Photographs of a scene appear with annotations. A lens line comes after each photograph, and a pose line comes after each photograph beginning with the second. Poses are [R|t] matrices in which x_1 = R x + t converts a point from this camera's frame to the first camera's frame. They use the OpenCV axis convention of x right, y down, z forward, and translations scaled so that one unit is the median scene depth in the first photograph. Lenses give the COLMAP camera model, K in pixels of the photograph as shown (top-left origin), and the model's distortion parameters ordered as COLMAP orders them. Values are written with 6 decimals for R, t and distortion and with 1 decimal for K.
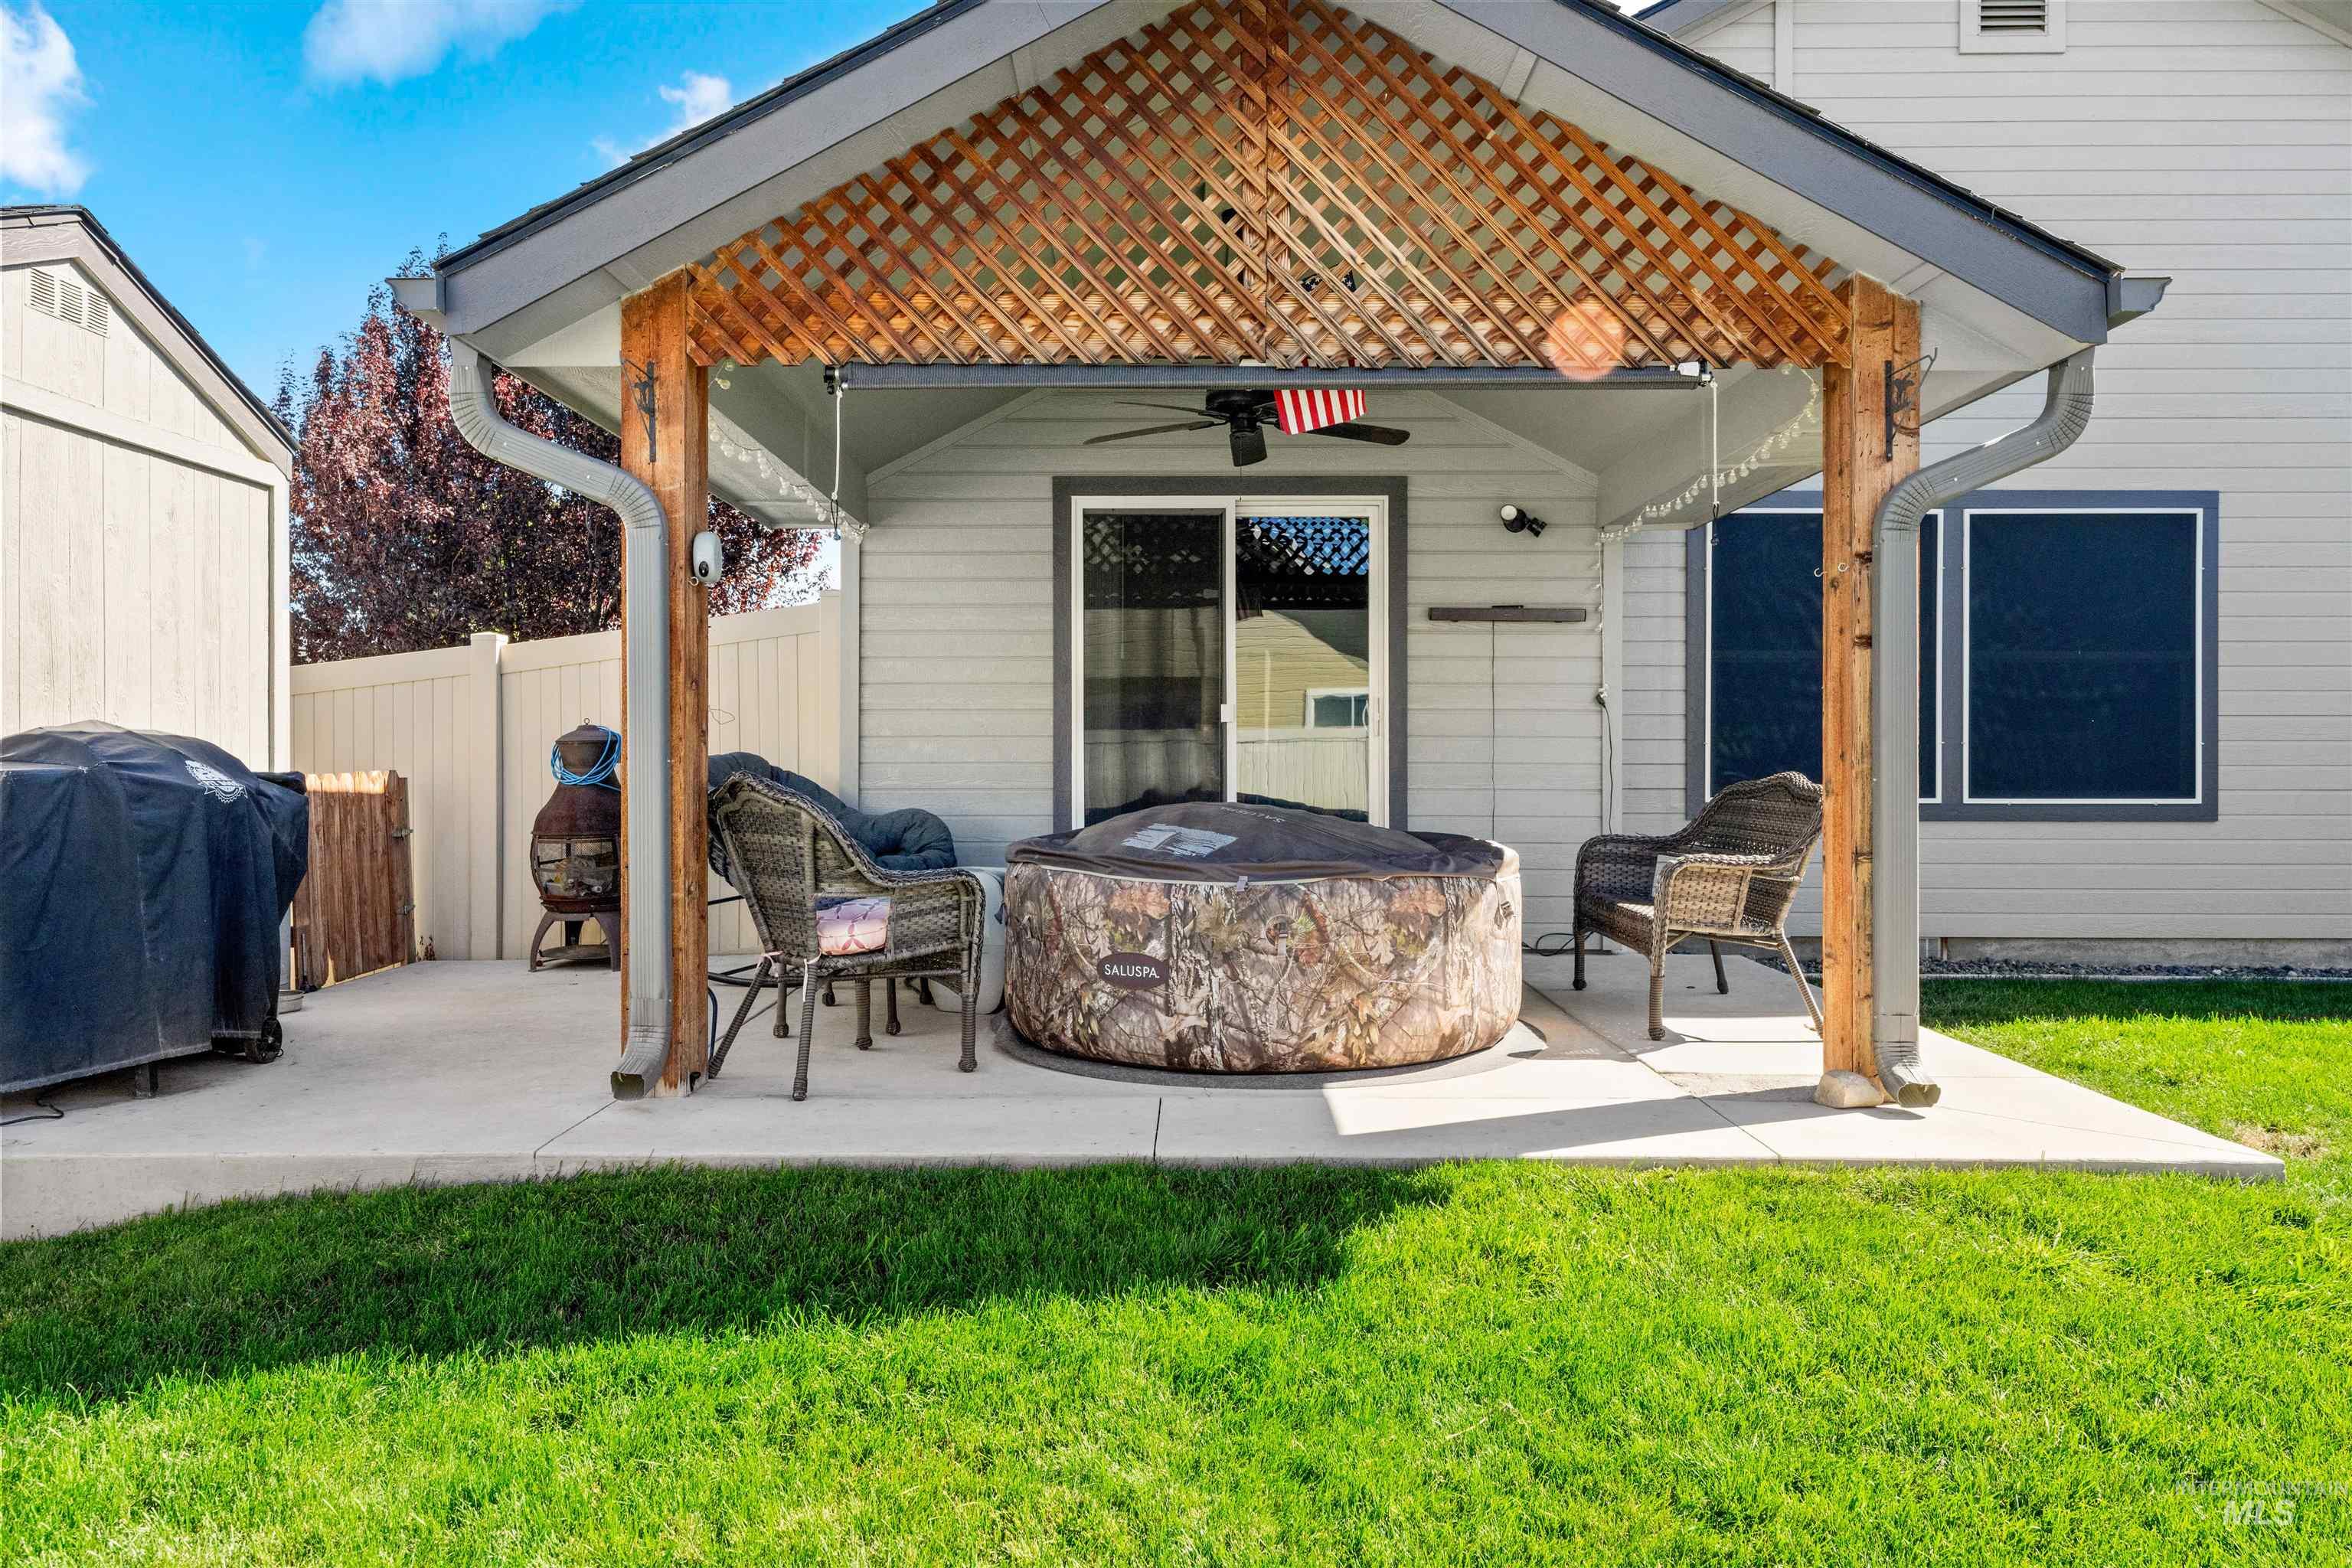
lens RADIAL K [[1555.8, 0, 1165.6], [0, 1555.8, 777.9], [0, 0, 1]] dist [-0.003737, 0.002959]
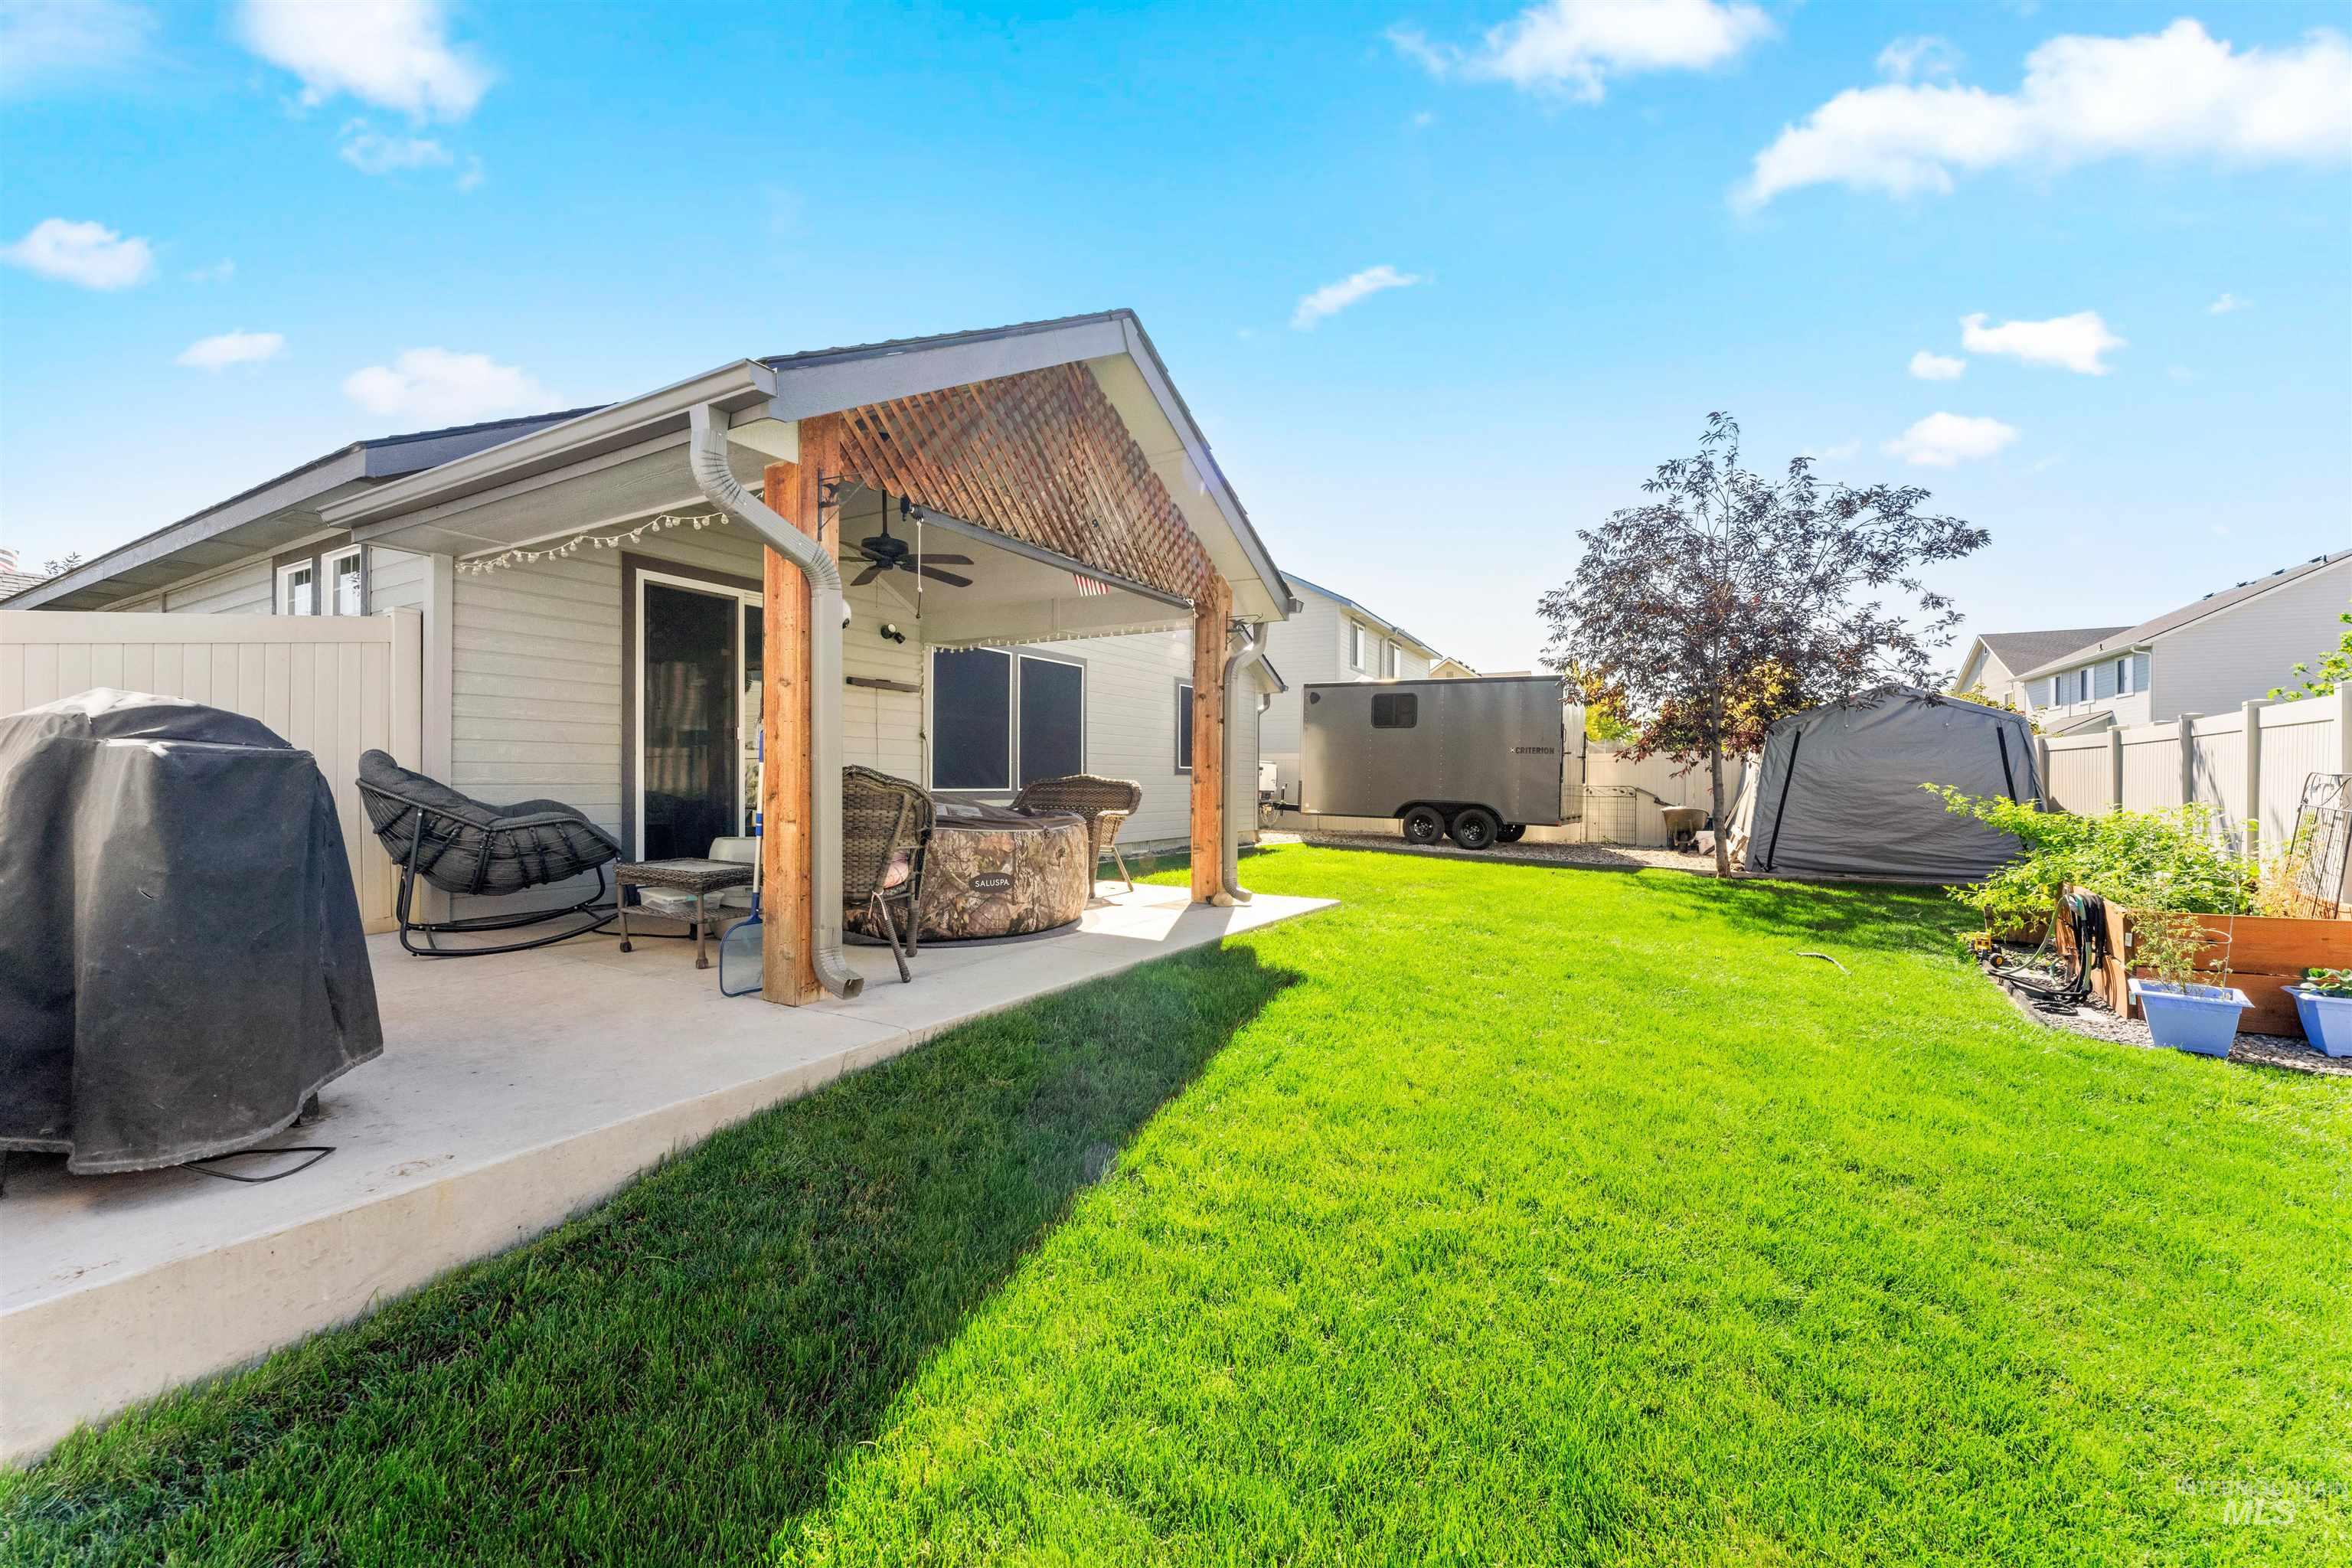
lens RADIAL K [[936.4, 0, 1166.3], [0, 936.4, 775.0], [0, 0, 1]] dist [-0.000454, 0.000311]
pose [[0.506167, 0.007671, 0.862401, -0.852948], [0.001906, 0.999948, -0.010014, 0.013531], [-0.862433, 0.006713, 0.506126, 0.300204]]
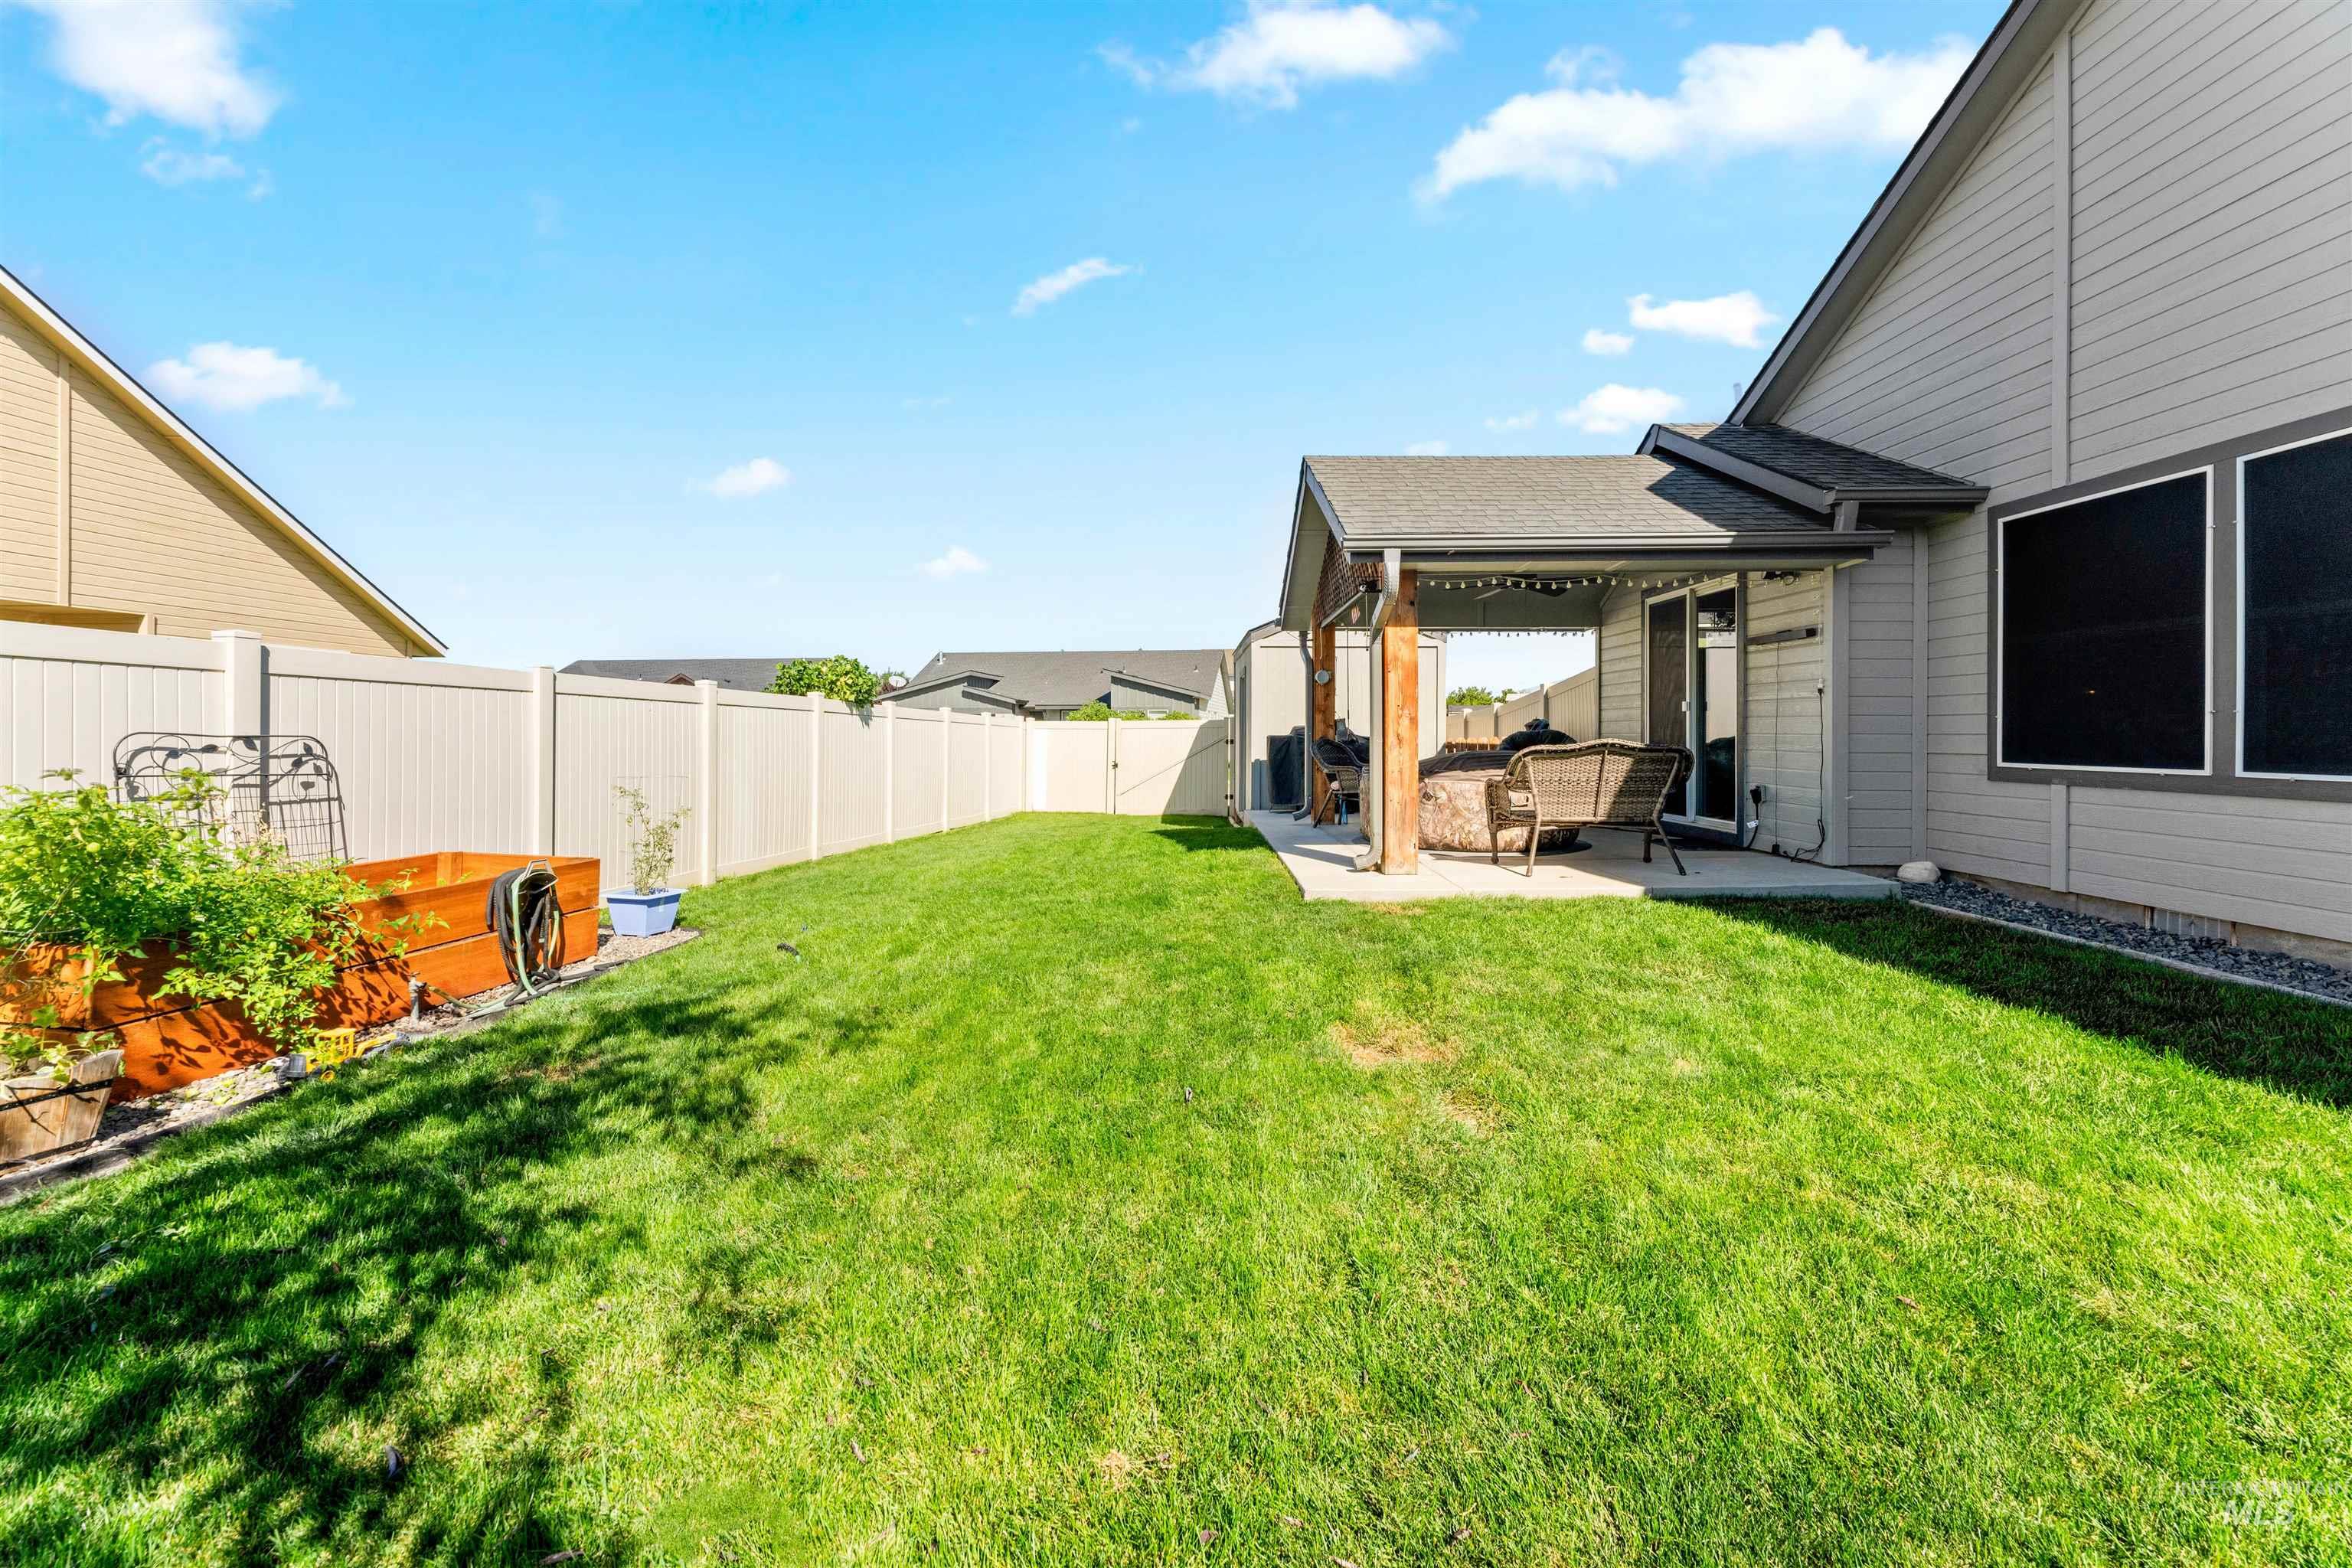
lens RADIAL K [[936.4, 0, 1181.3], [0, 936.4, 751.0], [0, 0, 1]] dist [-0.000454, 0.000311]
pose [[0.004312, 0.018001, -0.999829, 1.856596], [-0.009887, 0.999790, 0.017958, -0.004844], [0.999942, 0.009808, 0.004489, 0.648174]]
